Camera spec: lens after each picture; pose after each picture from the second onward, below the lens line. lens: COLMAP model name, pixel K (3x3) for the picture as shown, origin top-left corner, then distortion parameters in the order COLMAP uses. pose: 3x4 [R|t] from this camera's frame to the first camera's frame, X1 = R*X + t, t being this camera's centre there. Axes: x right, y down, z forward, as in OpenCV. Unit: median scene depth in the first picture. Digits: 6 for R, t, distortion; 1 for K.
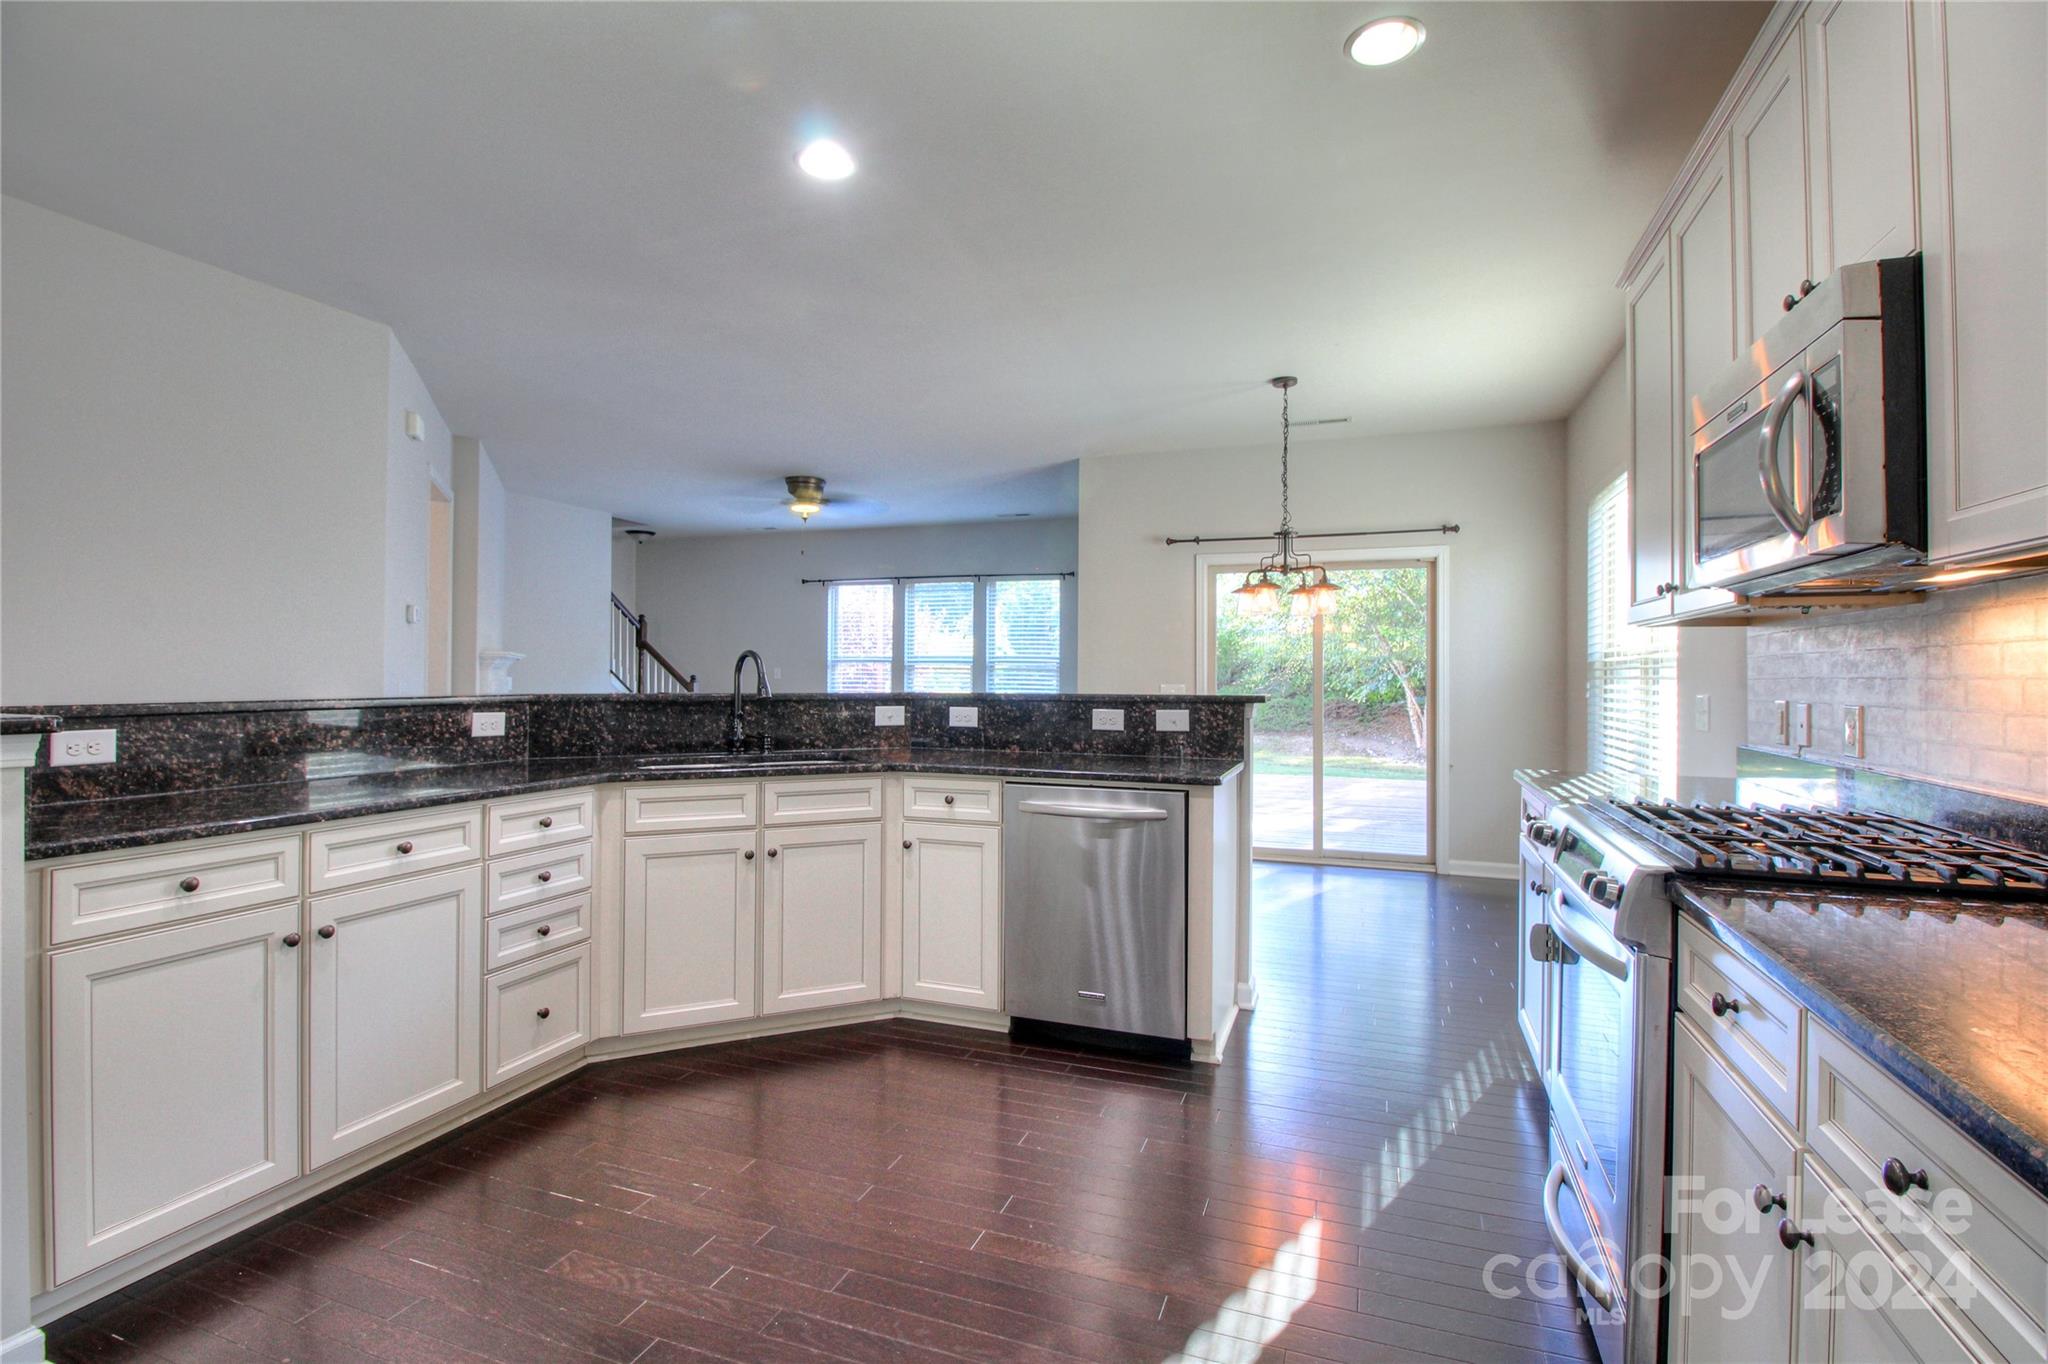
lens RADIAL K [[961.3, 0, 1032.2], [0, 961.3, 670.9], [0, 0, 1]] dist [-0.021326, -0.001290]
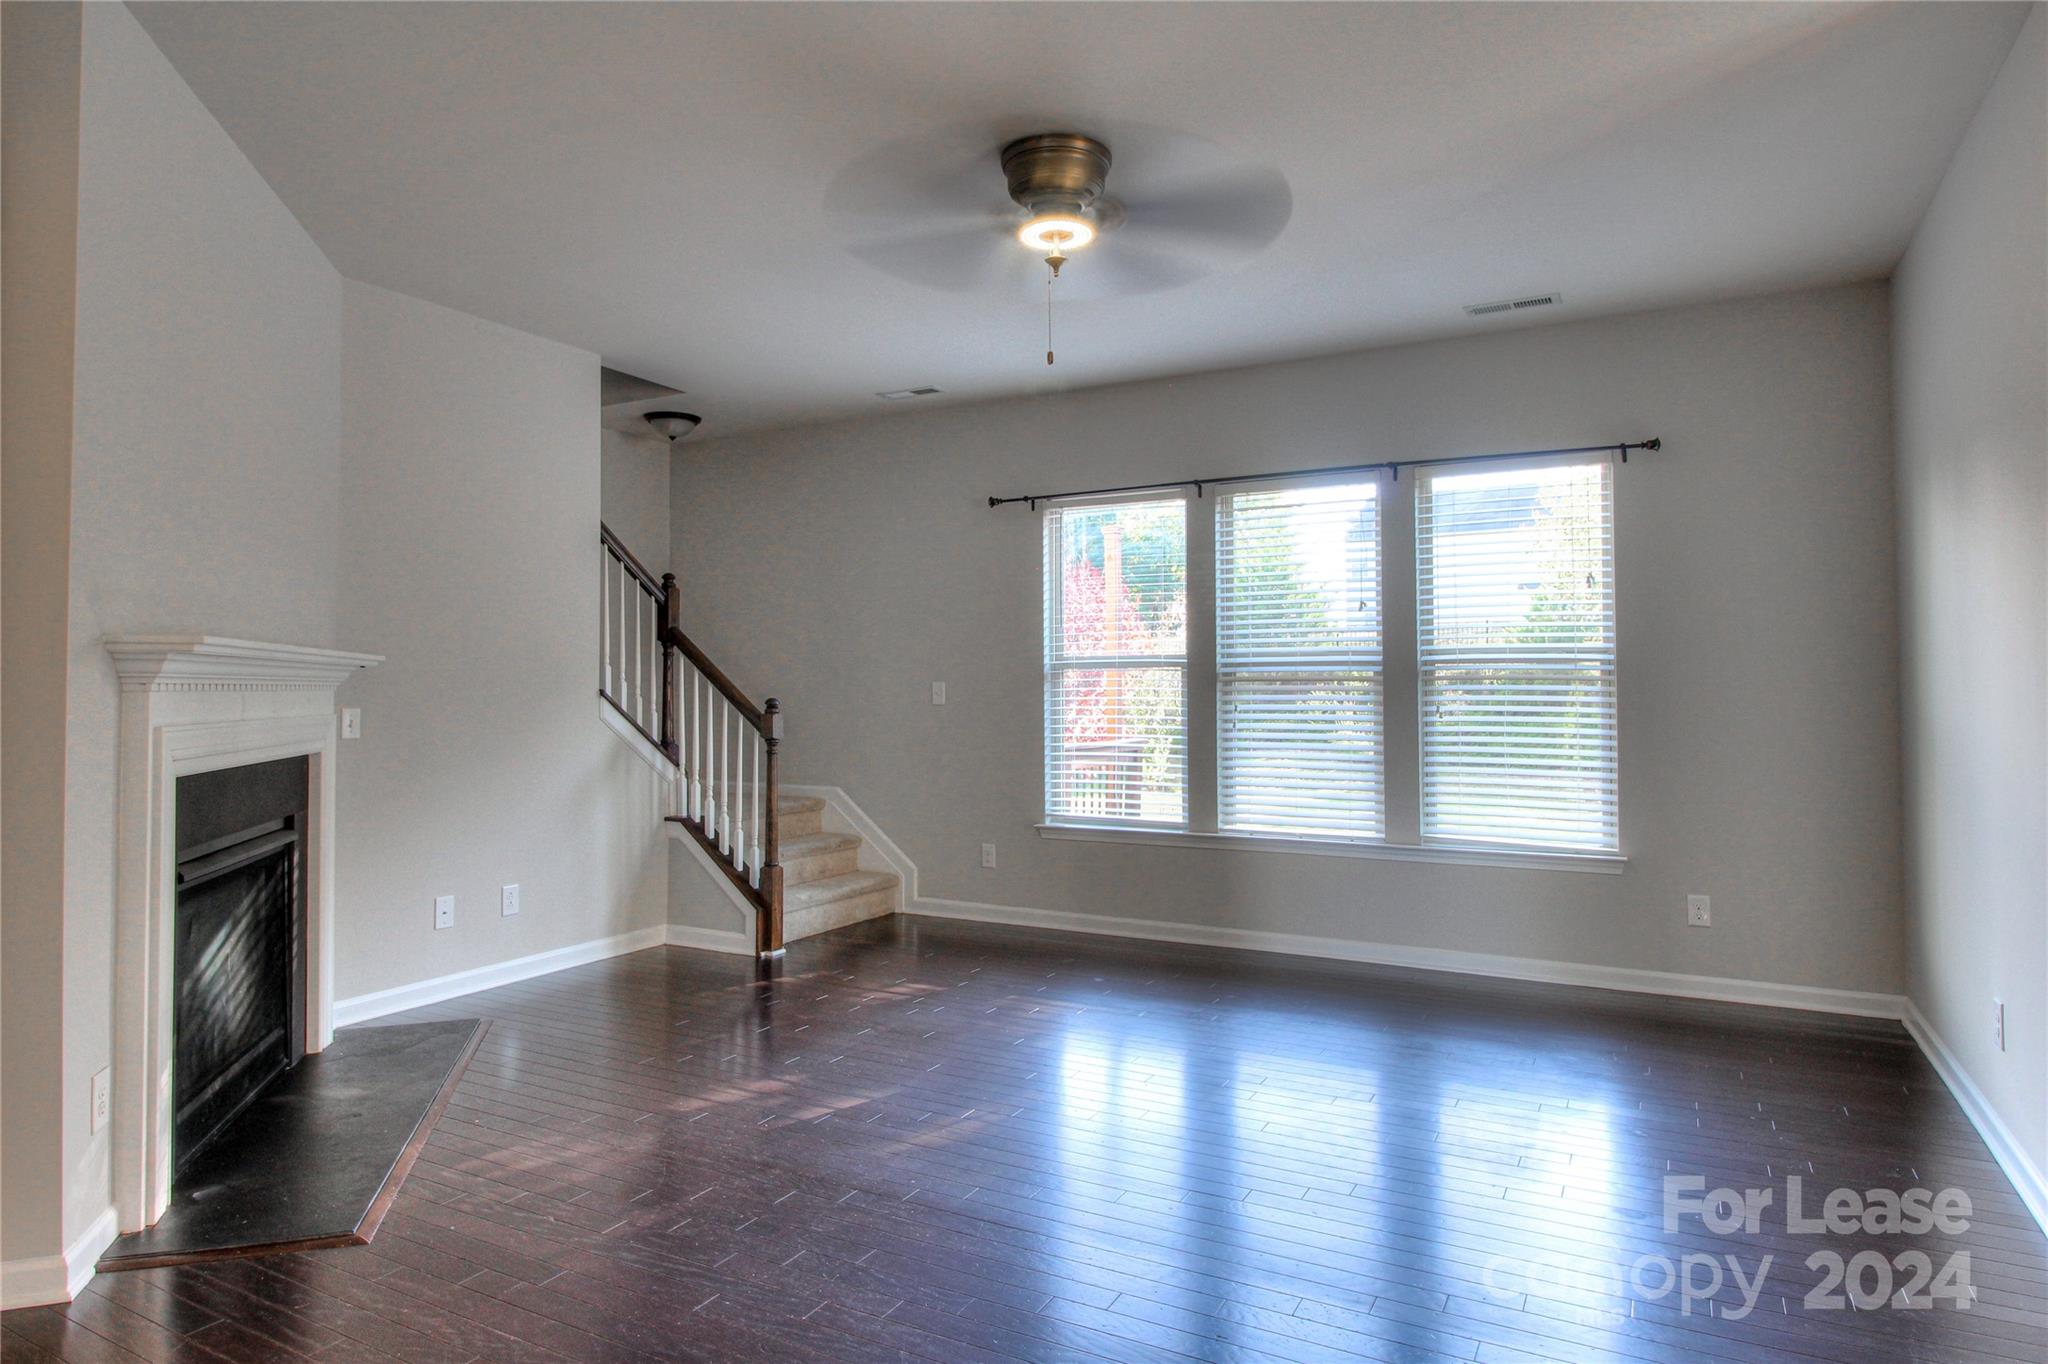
lens RADIAL K [[1202.7, 0, 1019.3], [0, 1202.7, 663.9], [0, 0, 1]] dist [0.021923, -0.000700]
pose [[0.987668, -0.014809, -0.155859, -0.139547], [0.011960, 0.999744, -0.019200, 0.000190], [0.156103, 0.017099, 0.987593, 0.429623]]
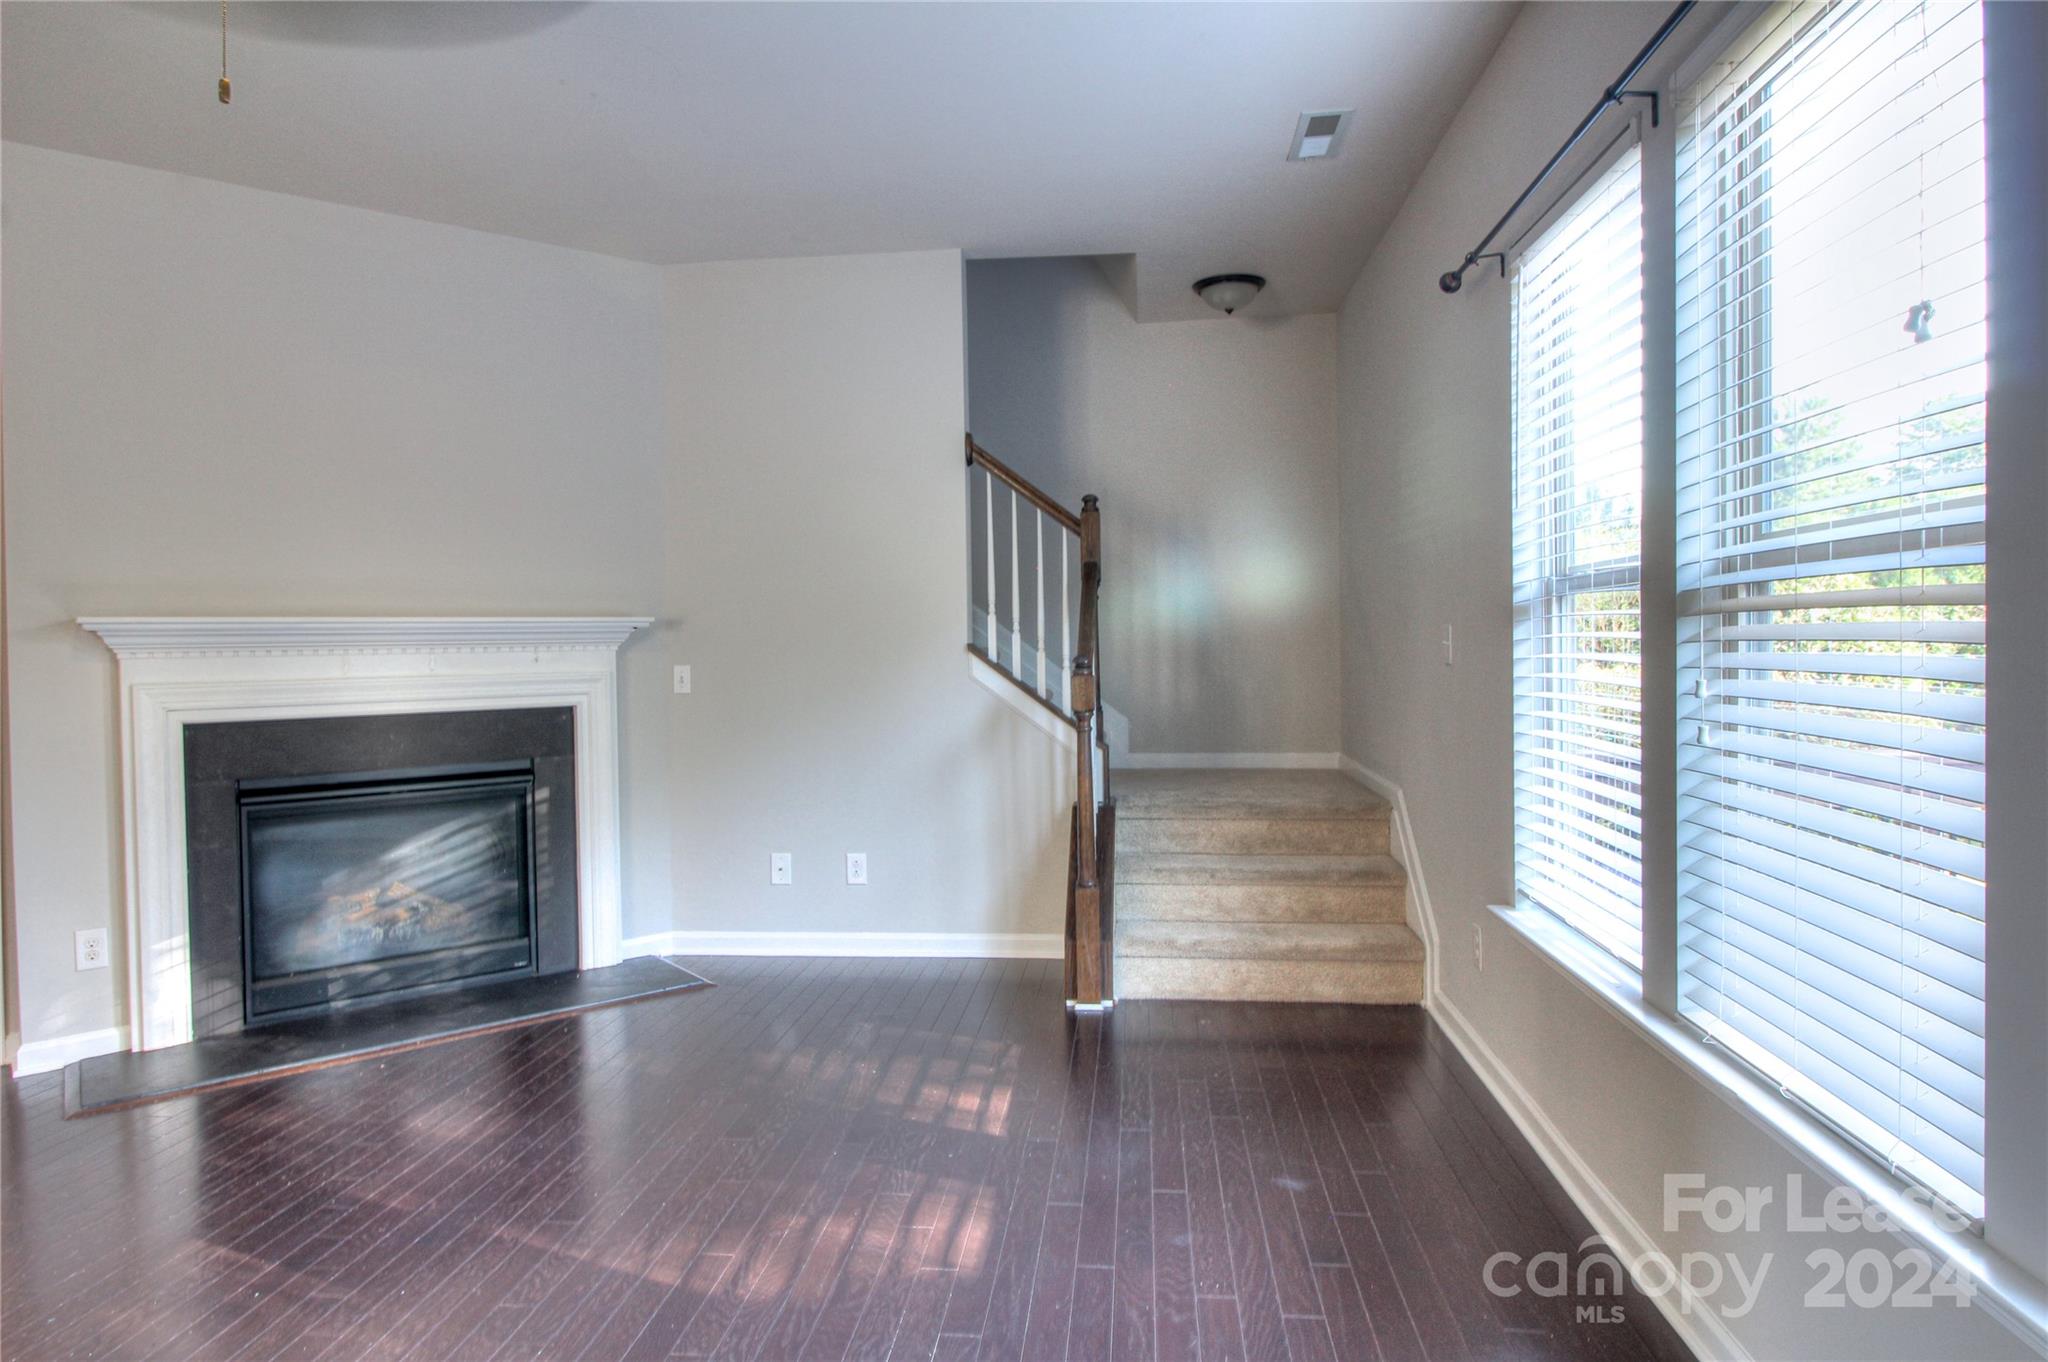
lens RADIAL K [[1202.7, 0, 1021.8], [0, 1202.7, 670.5], [0, 0, 1]] dist [0.021923, -0.000700]
pose [[0.240538, 0.010012, -0.970588, 0.049126], [0.021175, 0.999655, 0.015559, 0.002479], [0.970409, -0.024294, 0.240242, 0.856998]]
